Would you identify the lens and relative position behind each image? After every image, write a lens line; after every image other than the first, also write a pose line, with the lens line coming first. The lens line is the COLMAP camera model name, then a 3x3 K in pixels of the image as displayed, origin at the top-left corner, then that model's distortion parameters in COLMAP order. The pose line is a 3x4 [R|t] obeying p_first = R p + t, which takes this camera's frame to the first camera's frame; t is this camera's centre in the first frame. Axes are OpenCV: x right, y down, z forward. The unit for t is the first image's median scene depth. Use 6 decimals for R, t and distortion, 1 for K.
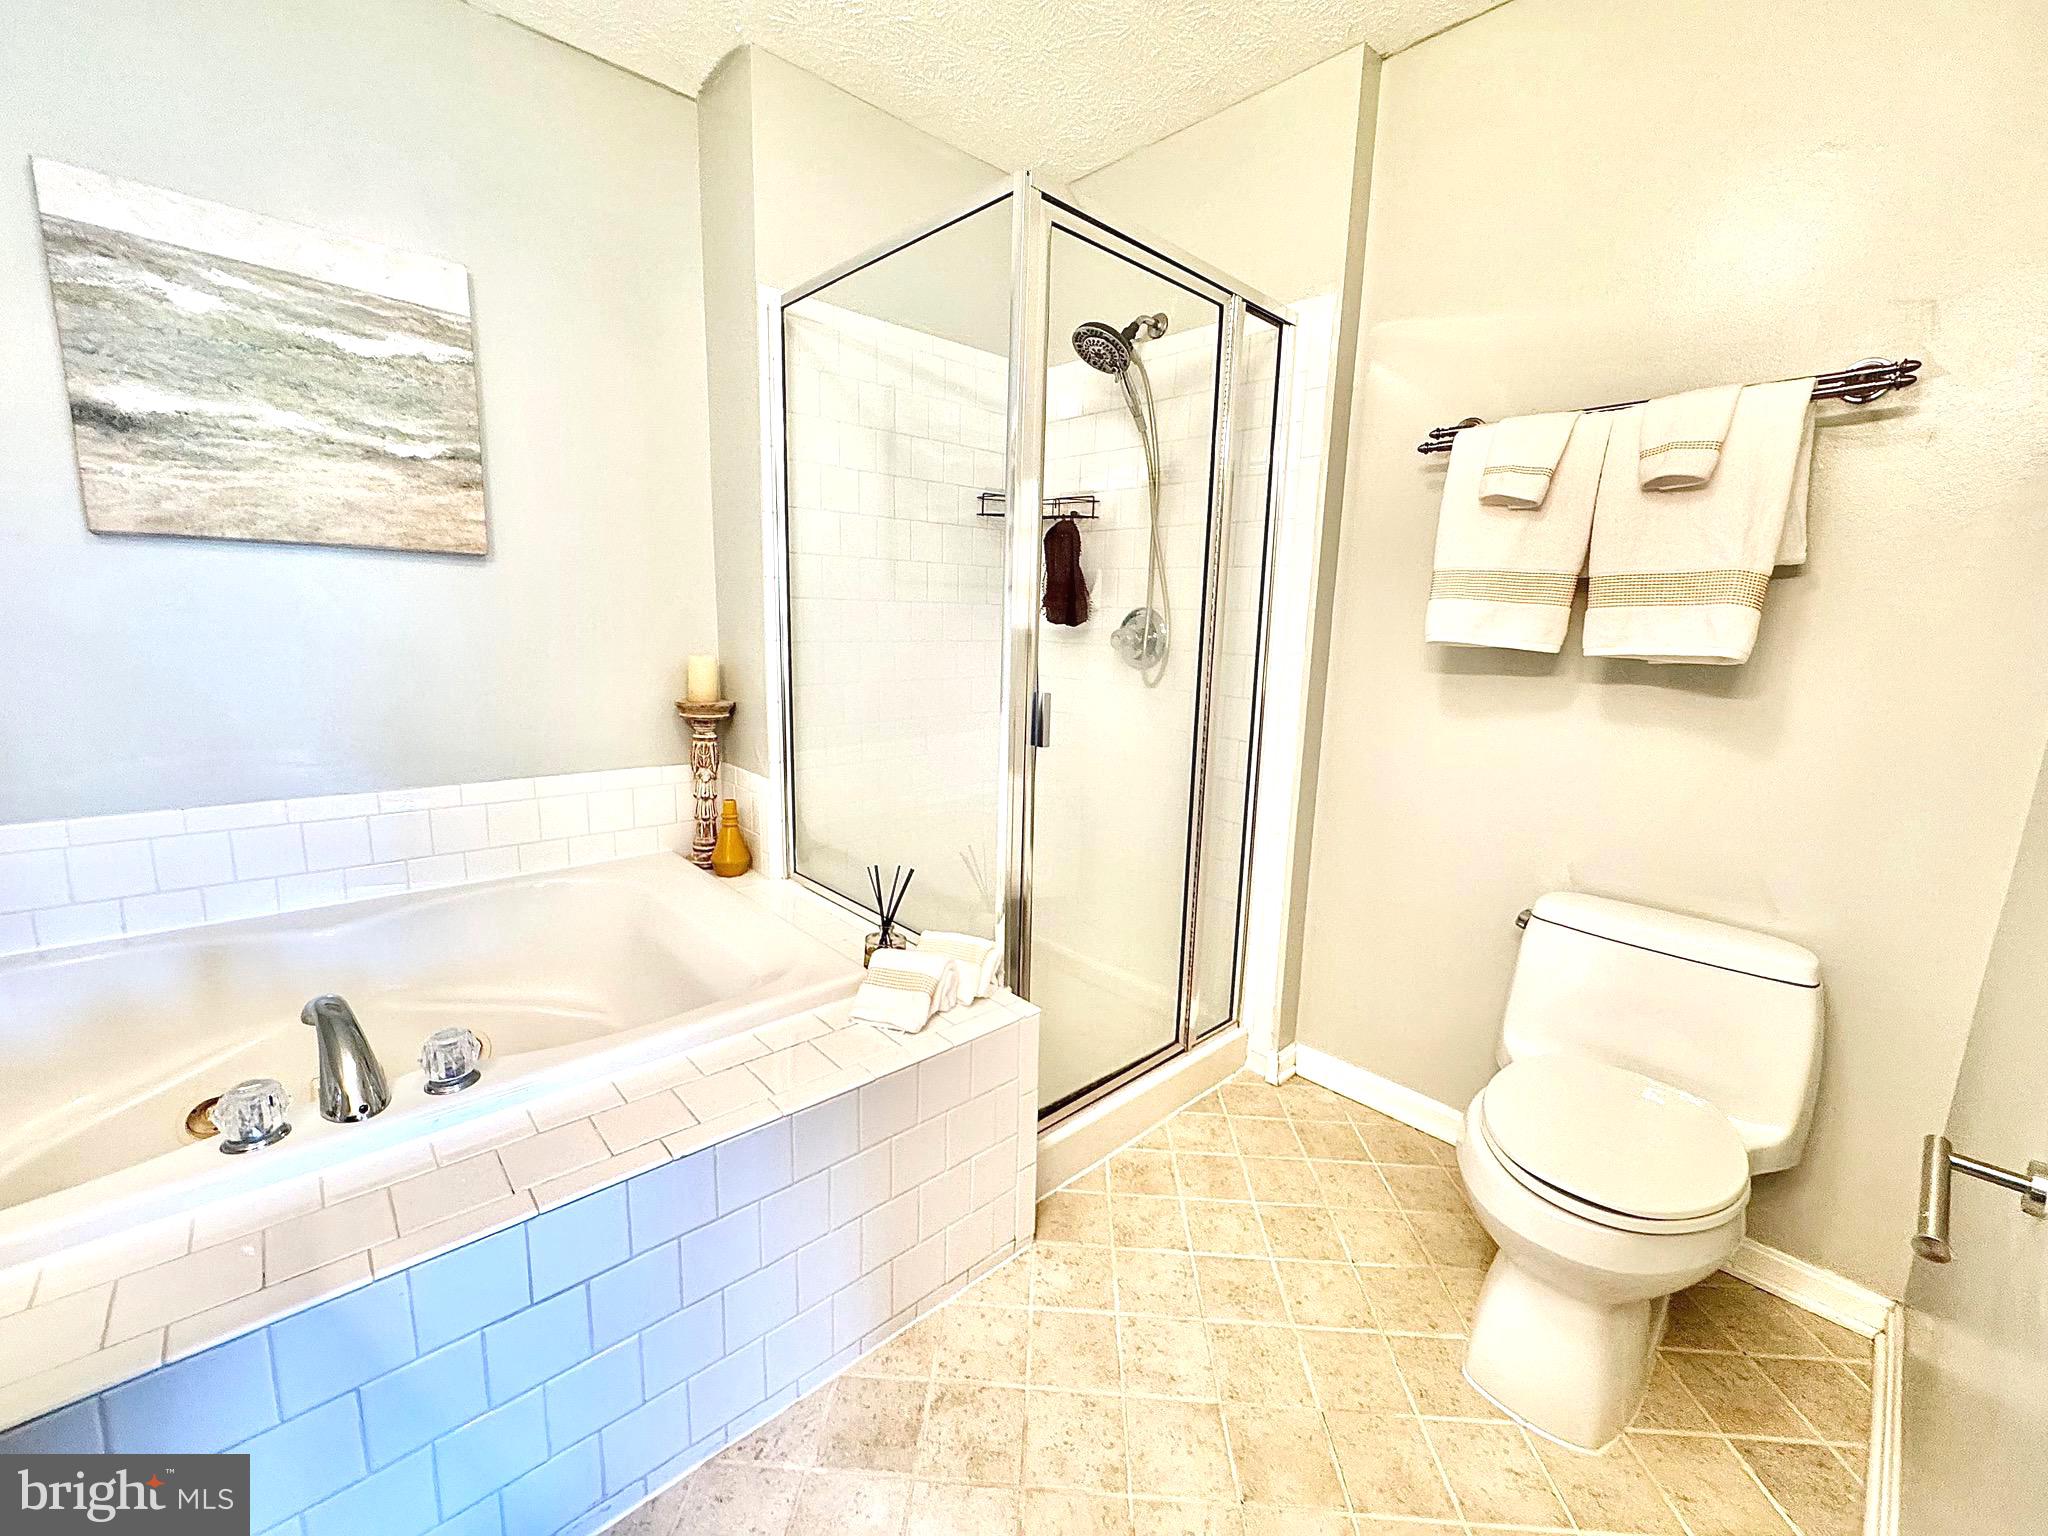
lens RADIAL K [[819.8, 0, 1019.0], [0, 819.8, 765.5], [0, 0, 1]] dist [-0.006056, 0.001182]
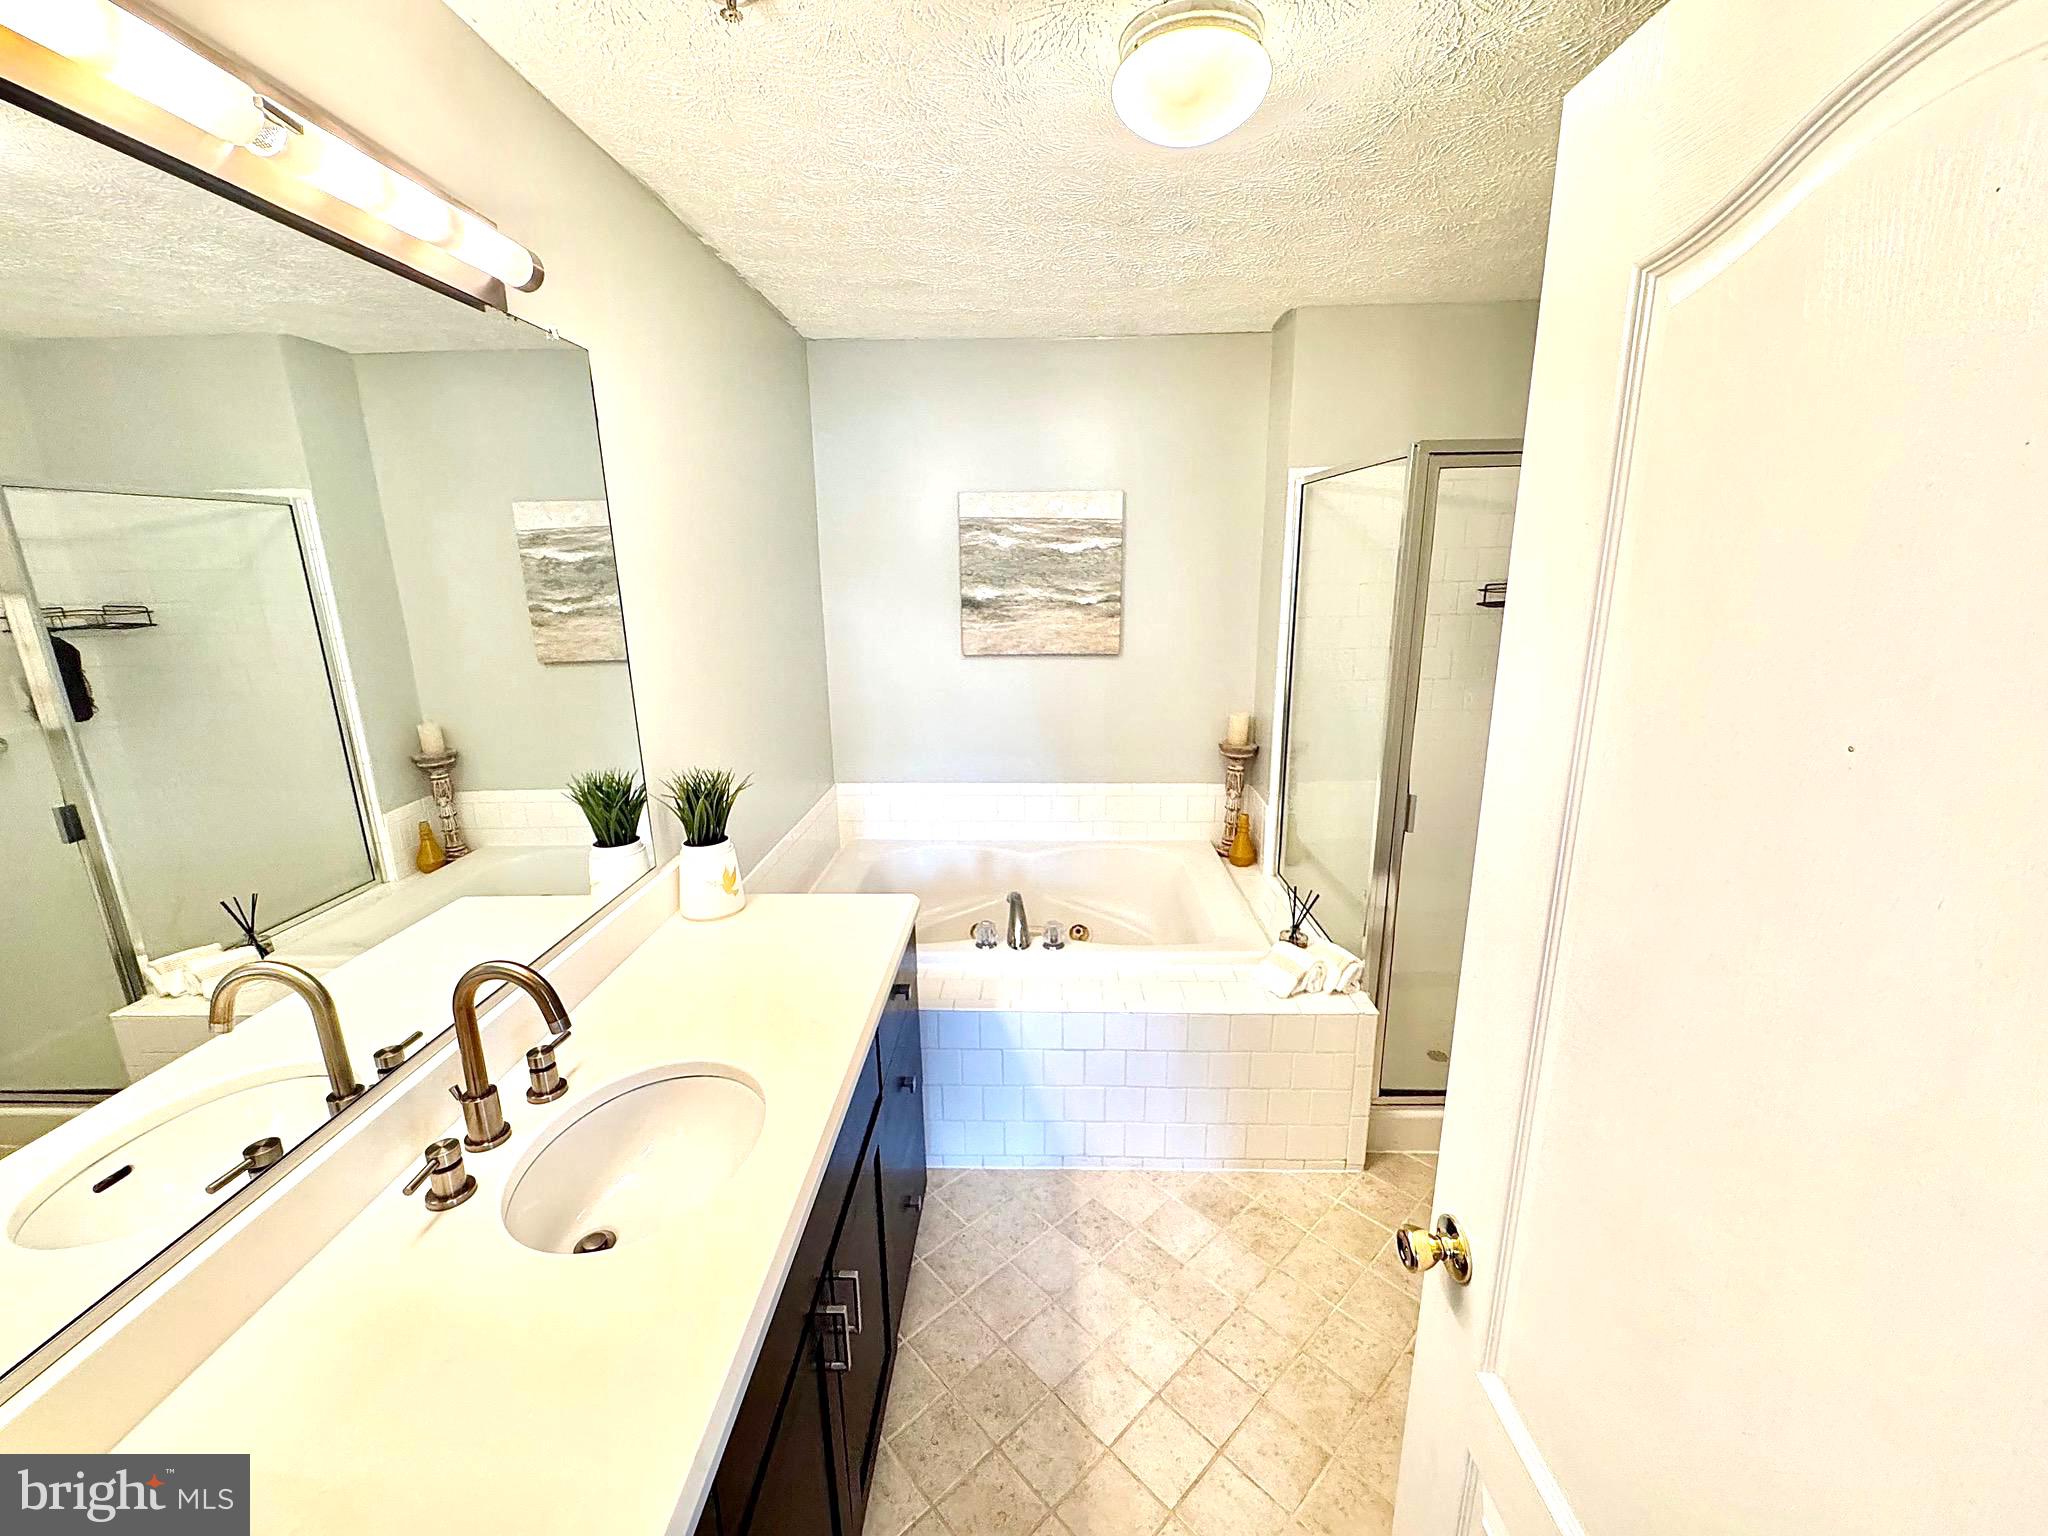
lens RADIAL K [[819.8, 0, 1025.4], [0, 819.8, 763.5], [0, 0, 1]] dist [-0.006056, 0.001182]
pose [[0.717651, 0.131217, -0.683929, 0.450771], [-0.091542, 0.991341, 0.094141, -0.191536], [0.690360, -0.004953, 0.723449, -0.411972]]
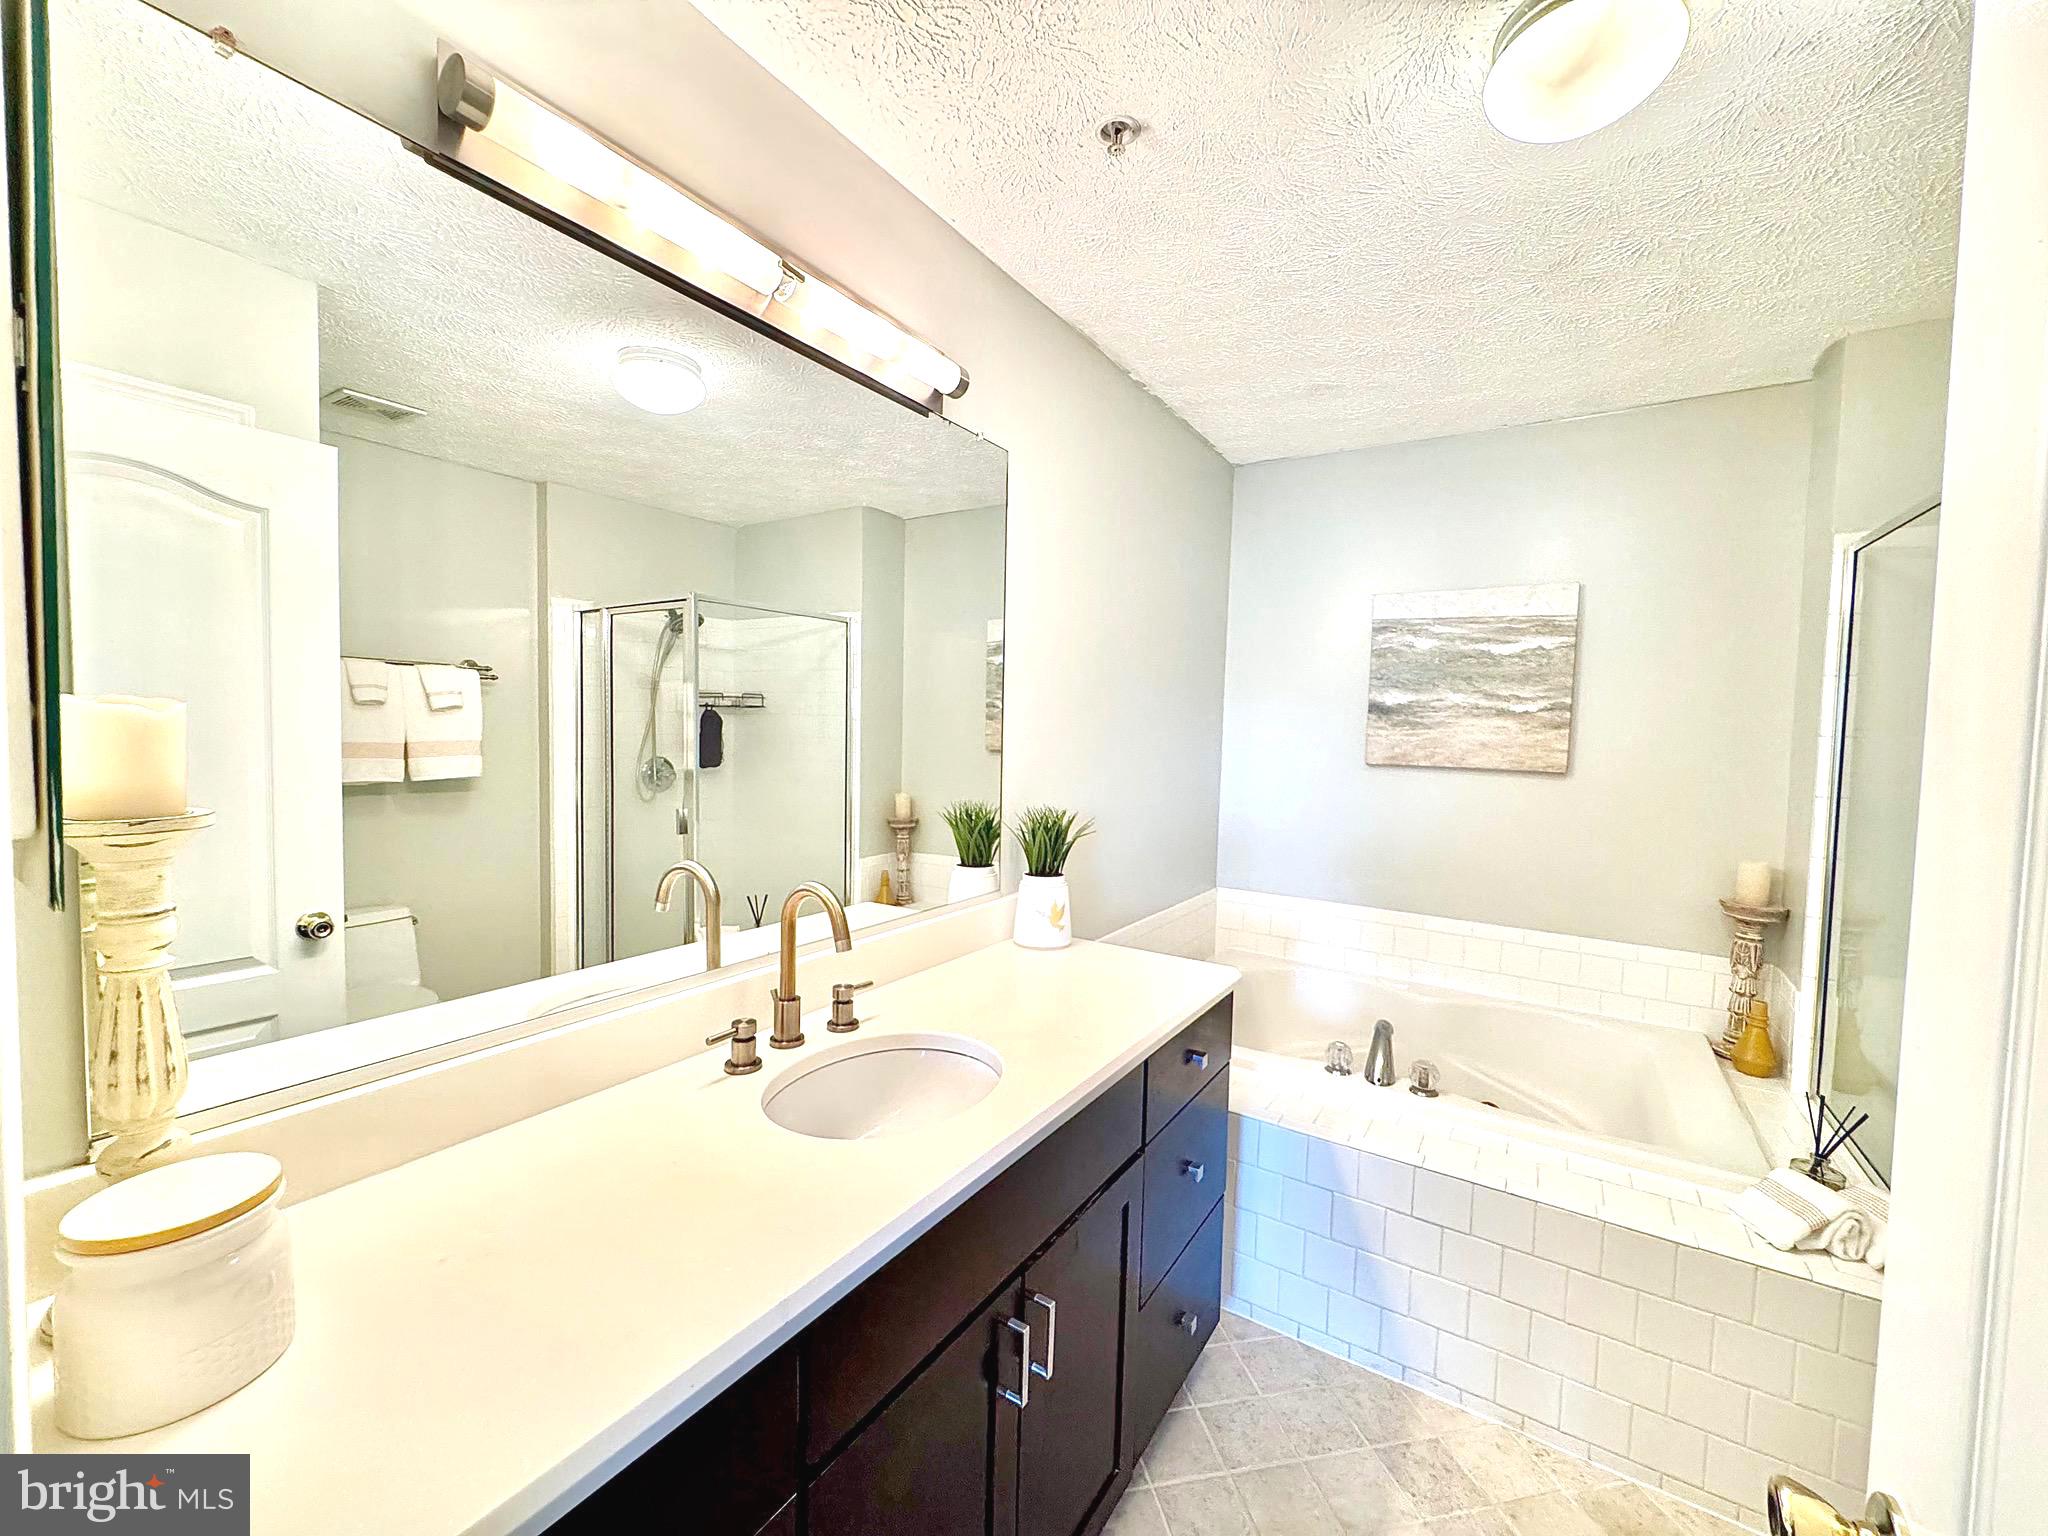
lens RADIAL K [[819.8, 0, 1029.3], [0, 819.8, 766.3], [0, 0, 1]] dist [-0.006056, 0.001182]
pose [[0.251016, 0.026229, -0.967627, 0.529016], [-0.187782, 0.981962, -0.022096, -0.069905], [0.949594, 0.187249, 0.251414, -0.259290]]
